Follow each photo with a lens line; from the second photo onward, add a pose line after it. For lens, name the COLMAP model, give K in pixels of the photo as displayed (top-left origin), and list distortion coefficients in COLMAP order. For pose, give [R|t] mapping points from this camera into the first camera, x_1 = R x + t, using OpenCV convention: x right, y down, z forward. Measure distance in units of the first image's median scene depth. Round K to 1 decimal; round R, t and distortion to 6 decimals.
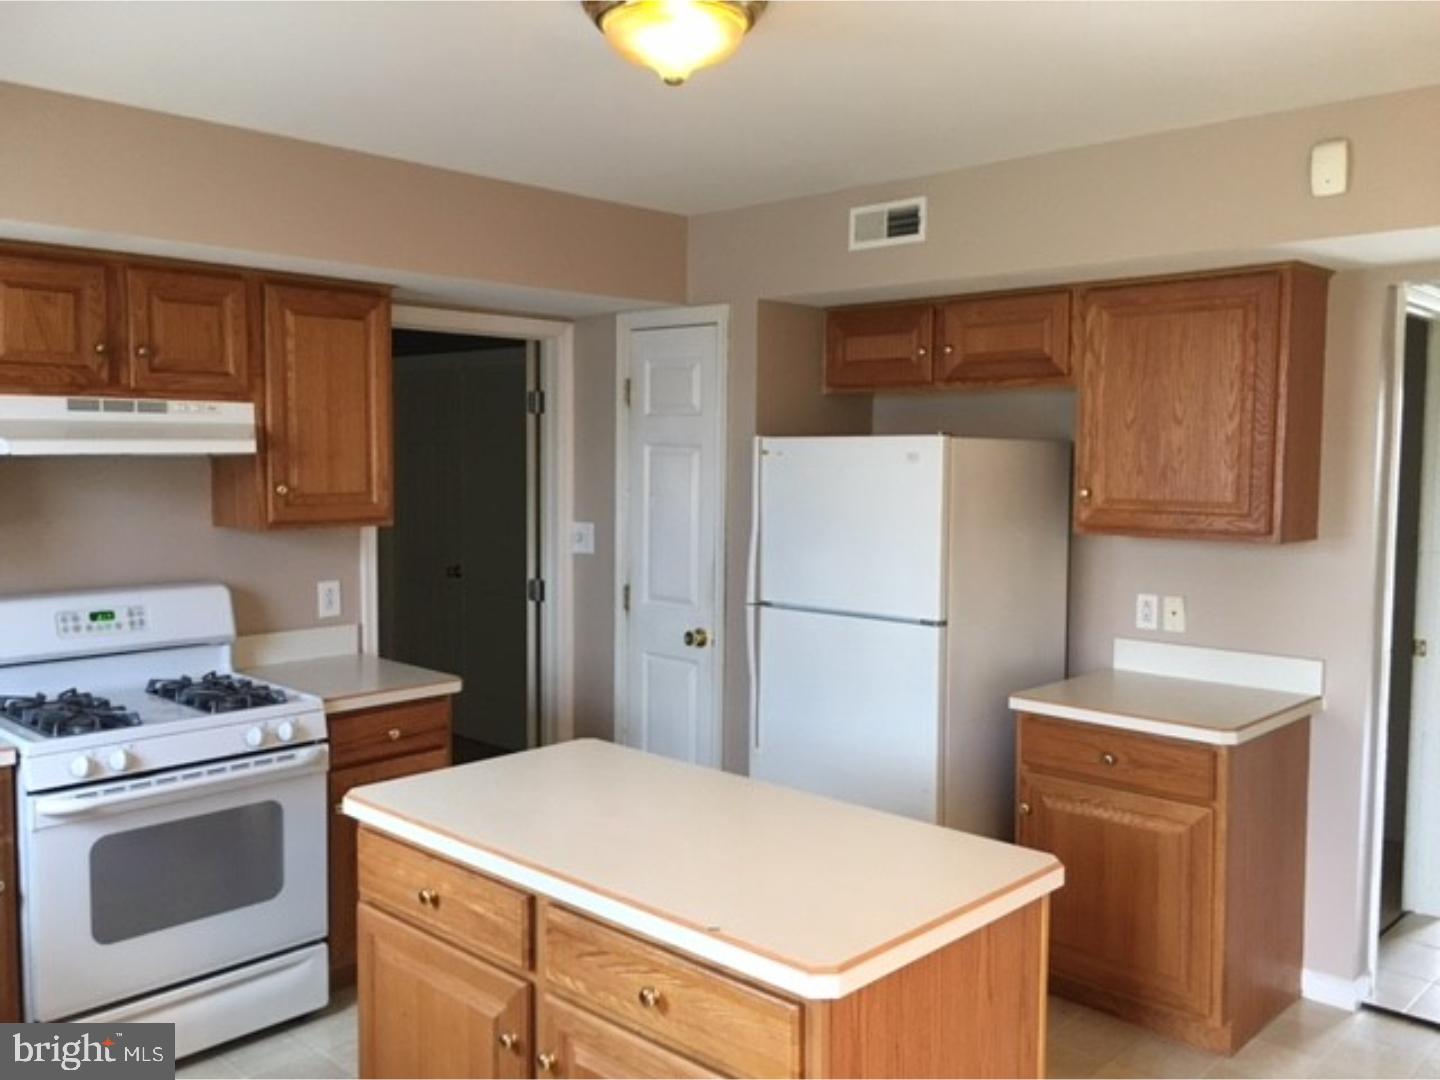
lens RADIAL K [[1256.6, 0, 721.5], [0, 1256.6, 521.8], [0, 0, 1]] dist [0.003722, 0.001493]
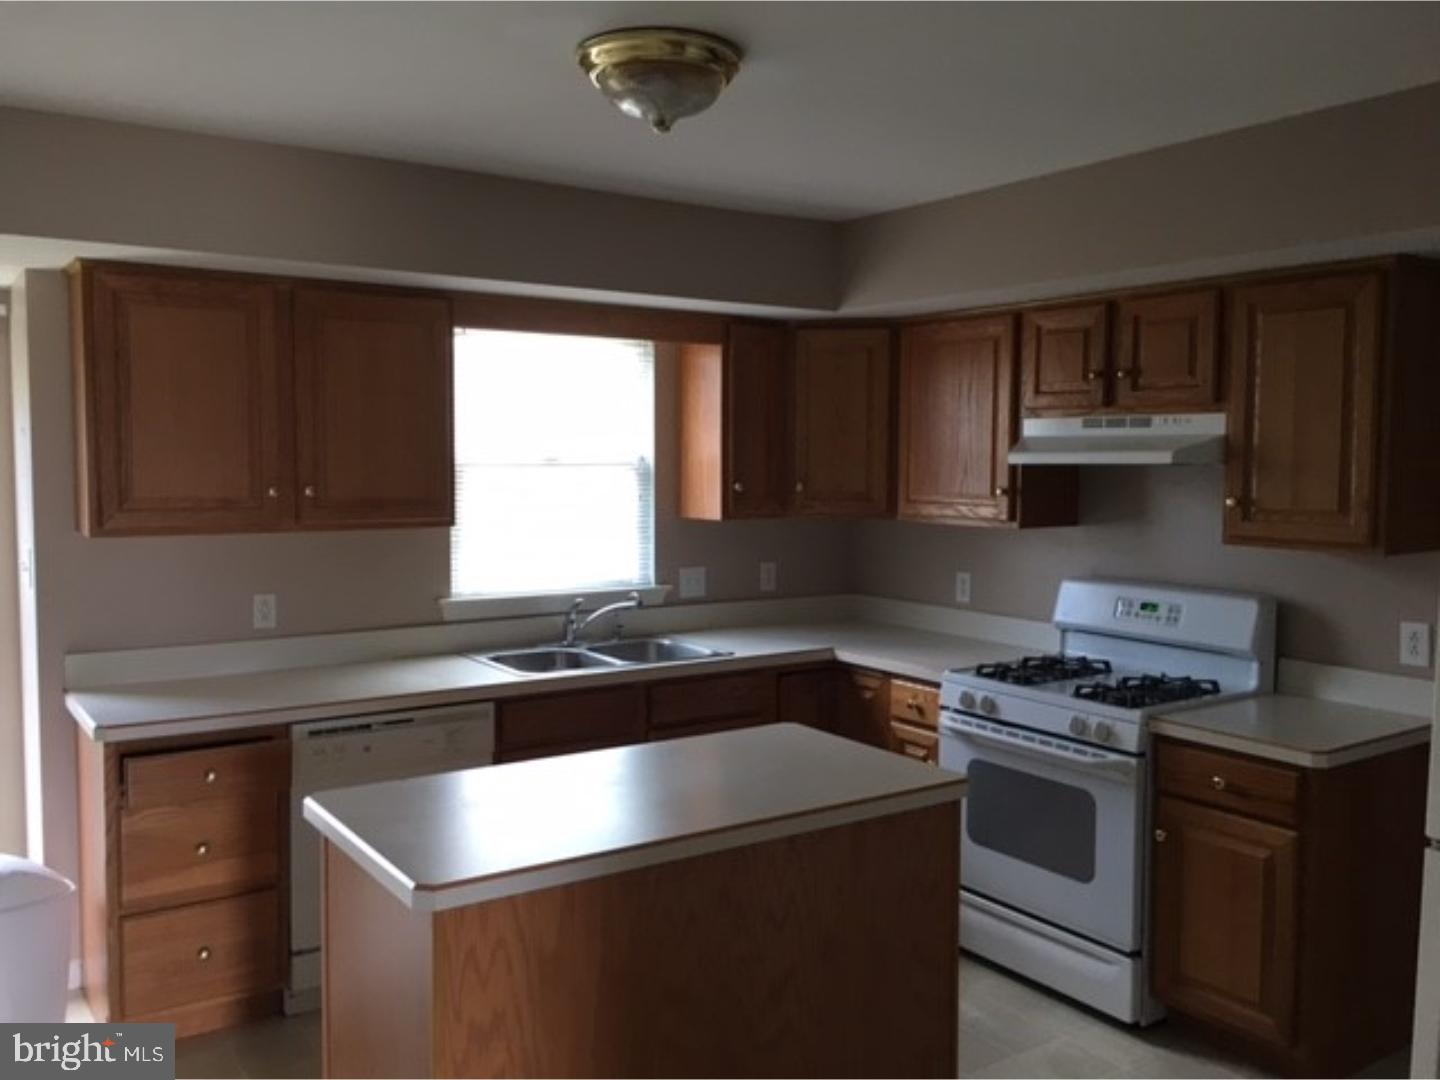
lens RADIAL K [[1213.5, 0, 720.0], [0, 1213.5, 540.0], [0, 0, 1]] dist [0.015548, 0.001037]
pose [[-0.206447, 0.066021, -0.976228, 0.665262], [-0.063478, 0.994716, 0.080695, -0.050037], [0.976397, 0.078628, -0.201165, 0.847824]]
